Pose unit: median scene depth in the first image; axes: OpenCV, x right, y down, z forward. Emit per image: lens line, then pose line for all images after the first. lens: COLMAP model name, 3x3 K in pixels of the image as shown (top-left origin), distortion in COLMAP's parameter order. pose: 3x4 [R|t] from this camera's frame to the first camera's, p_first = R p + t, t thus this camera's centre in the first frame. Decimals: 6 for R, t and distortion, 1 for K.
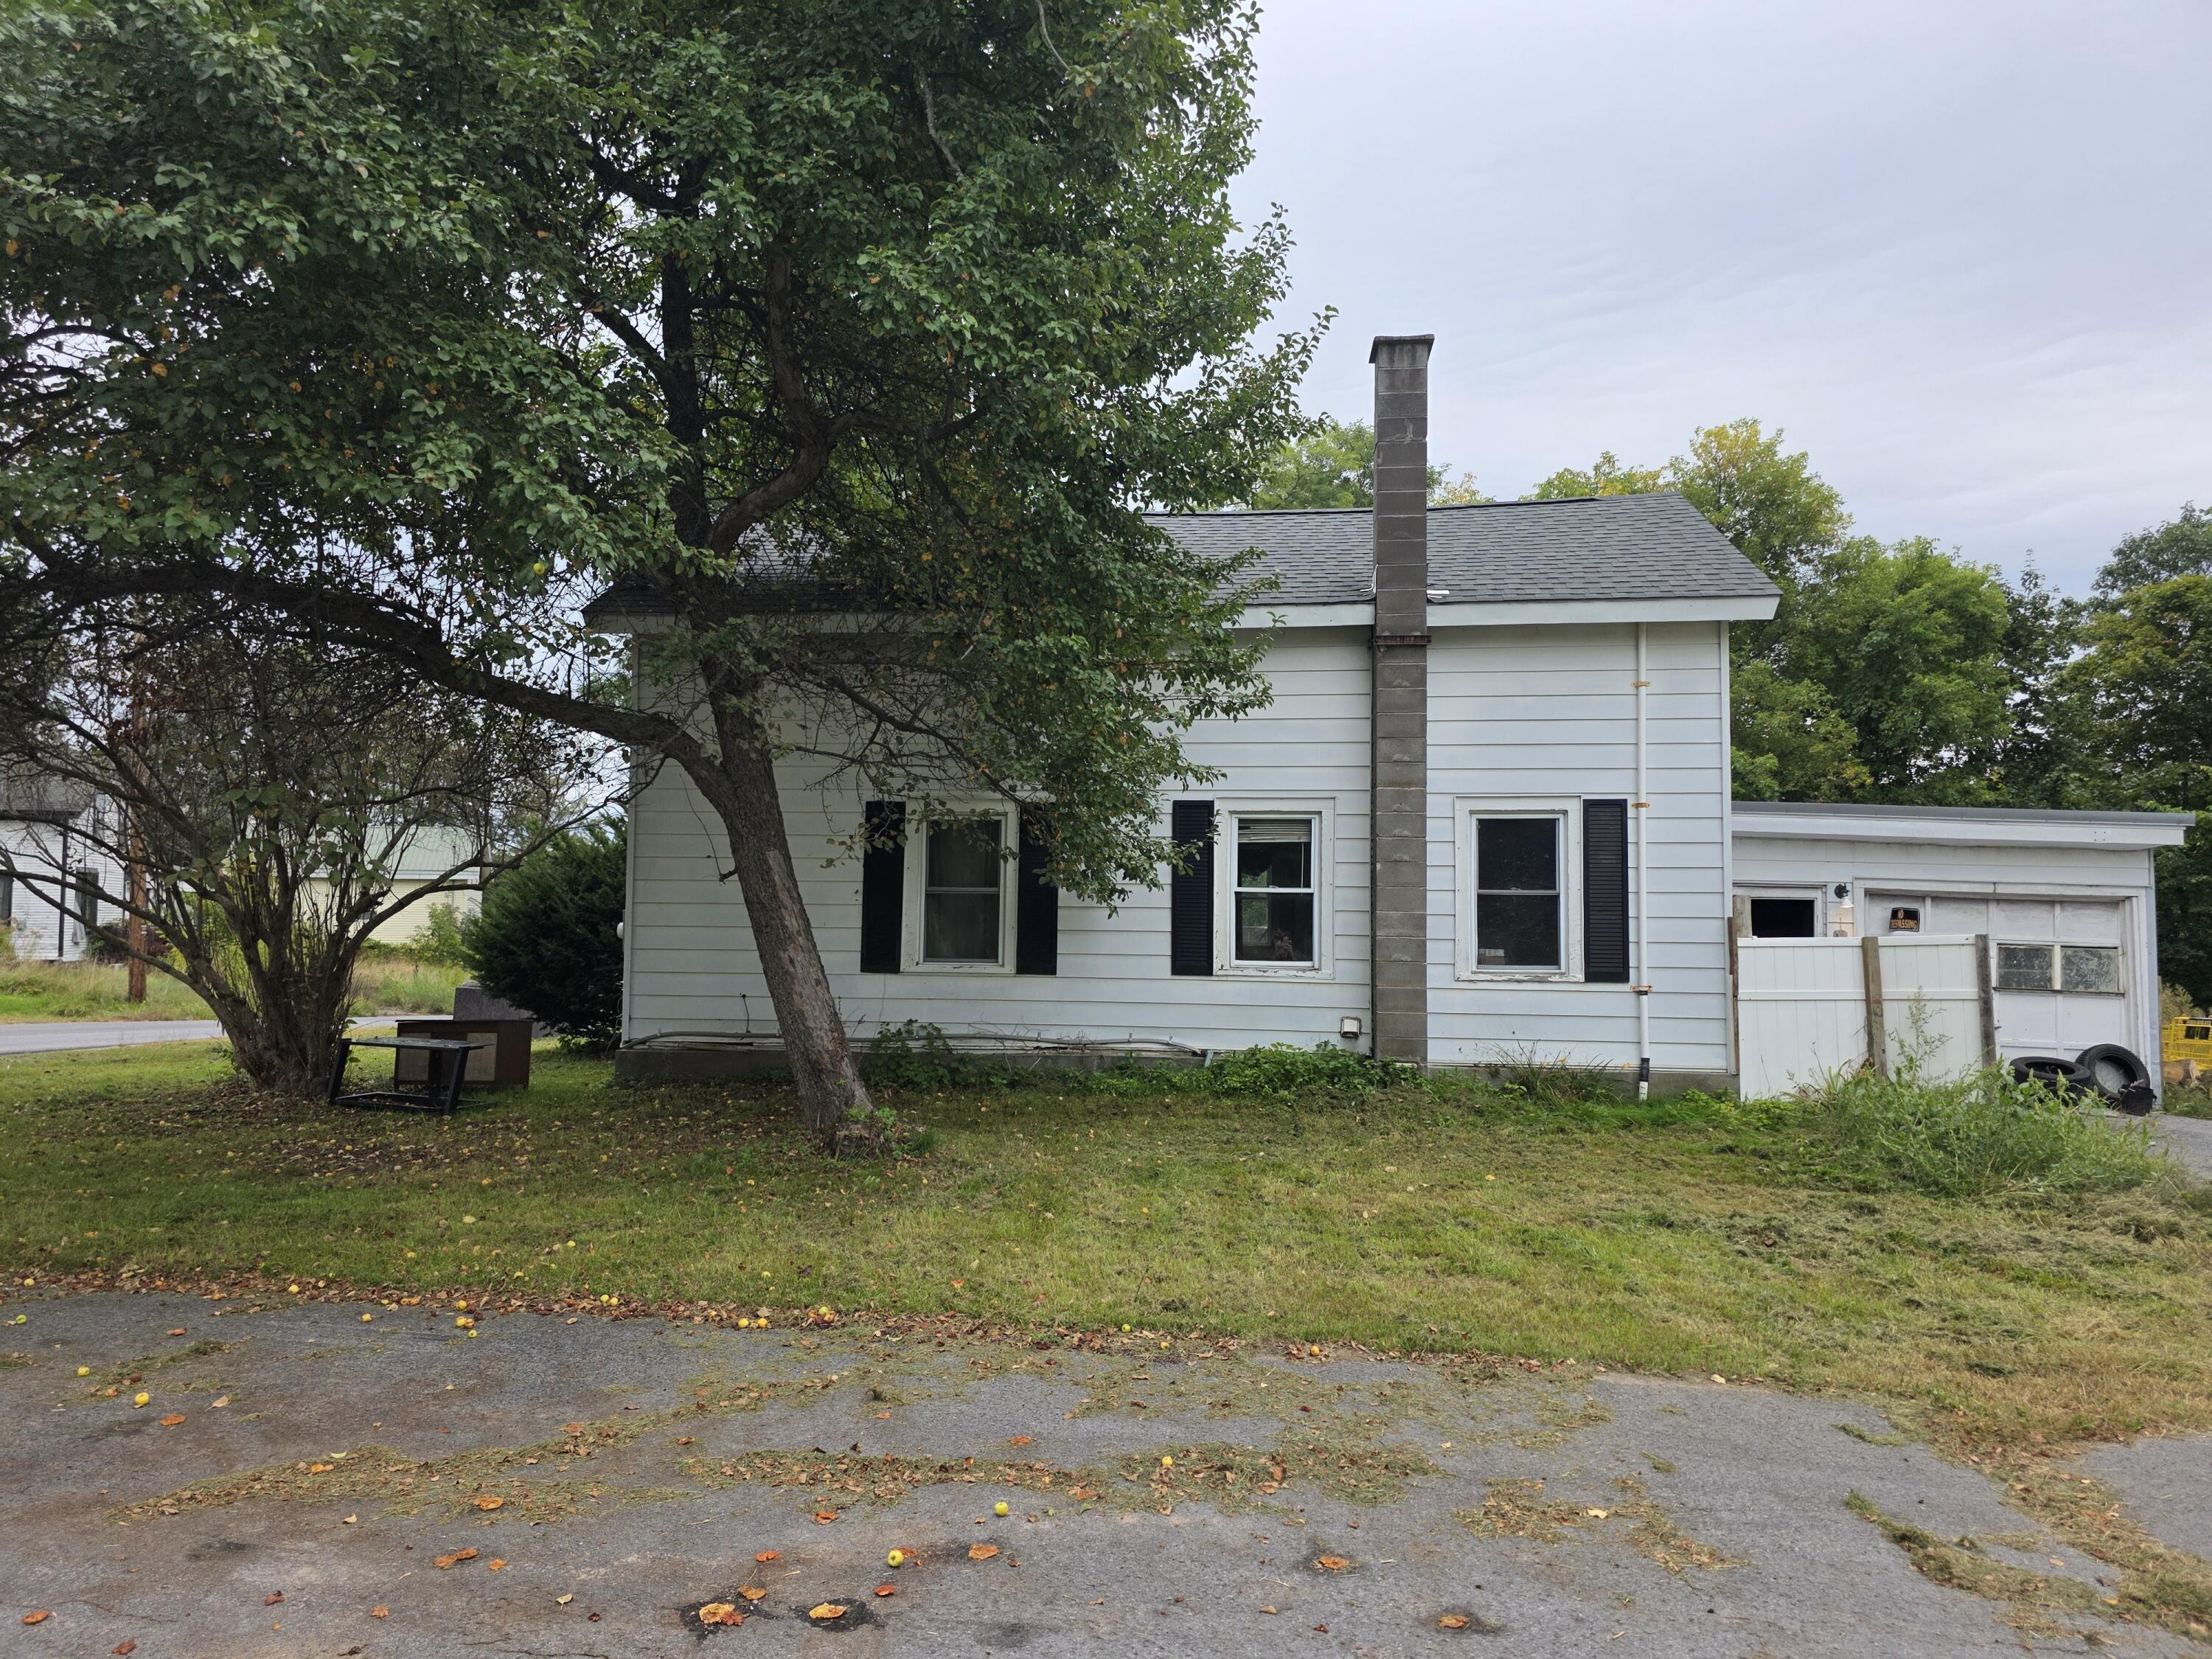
lens RADIAL K [[1500.5, 0, 1107.5], [0, 1500.5, 834.8], [0, 0, 1]] dist [0.069382, -0.067384]
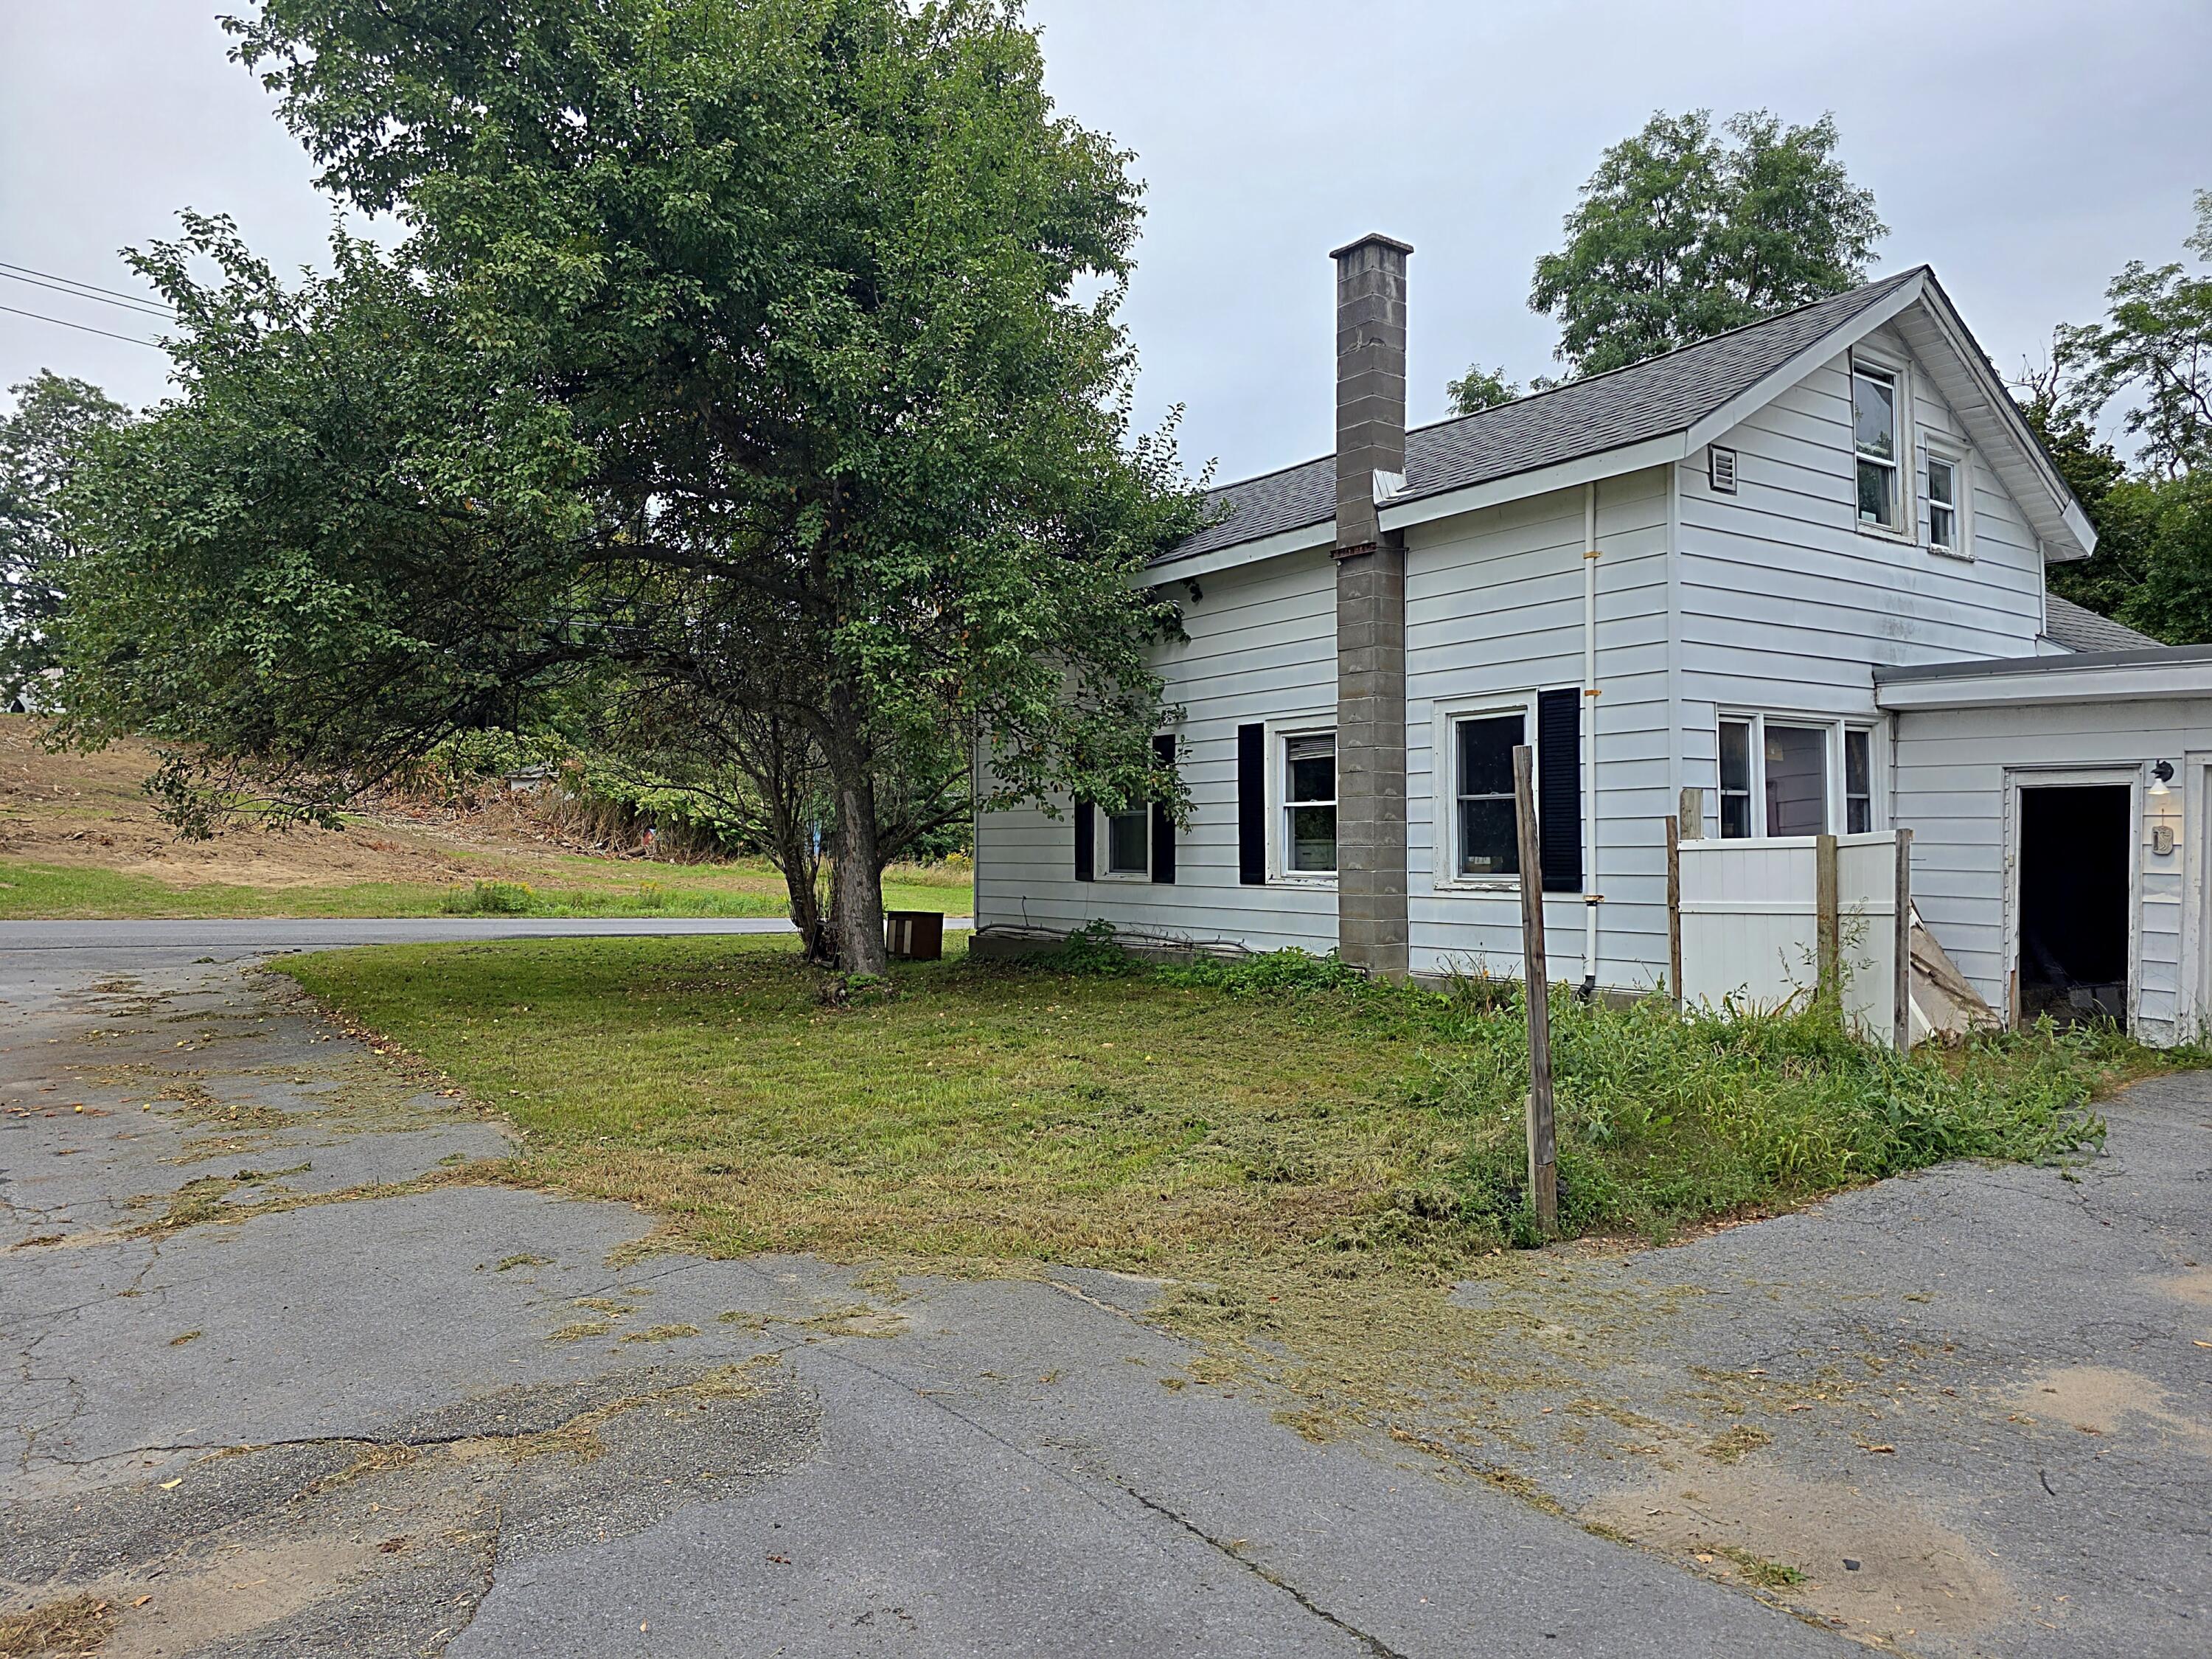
lens RADIAL K [[1500.5, 0, 1084.4], [0, 1500.5, 833.8], [0, 0, 1]] dist [0.069382, -0.067384]
pose [[0.672018, -0.021034, -0.740236, 0.802512], [0.055881, 0.998187, 0.022368, 0.026096], [0.738423, -0.056397, 0.671975, 0.176740]]
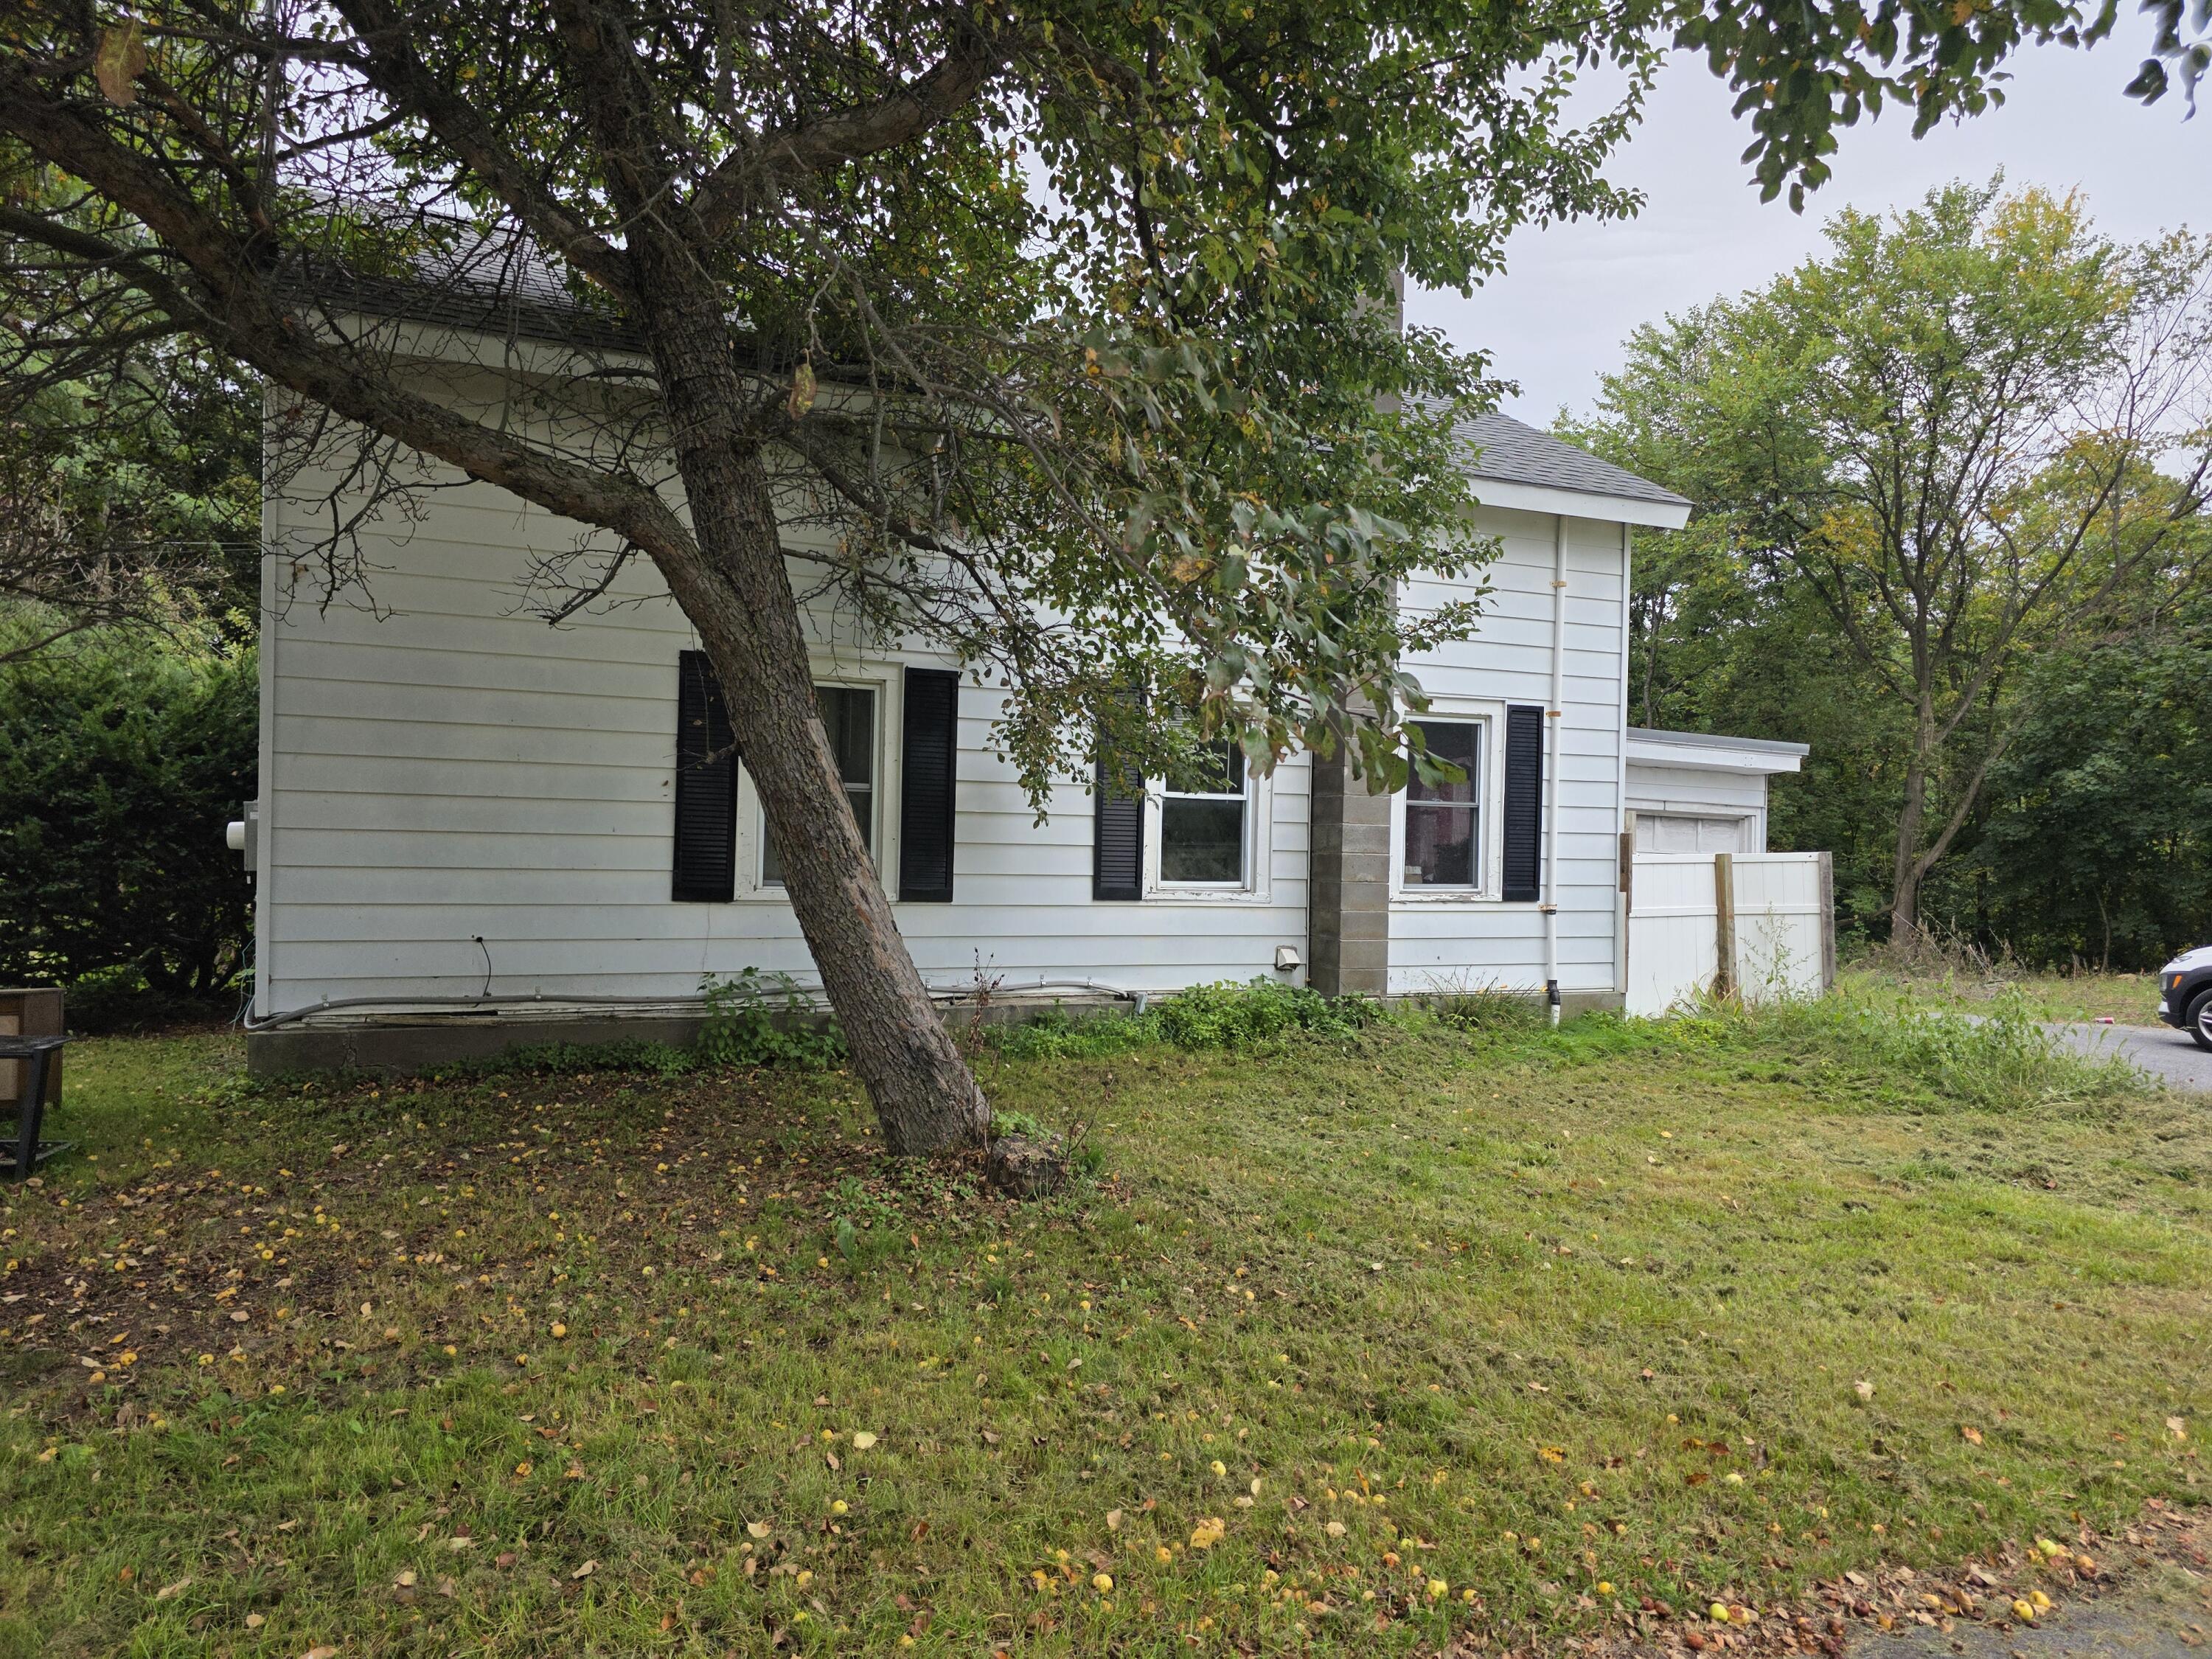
lens RADIAL K [[1500.5, 0, 1126.8], [0, 1500.5, 841.1], [0, 0, 1]] dist [0.069382, -0.067384]
pose [[0.857089, 0.006882, 0.515123, -0.357160], [-0.043029, 0.997373, 0.058270, 0.015903], [-0.513369, -0.072108, 0.855133, 0.324137]]
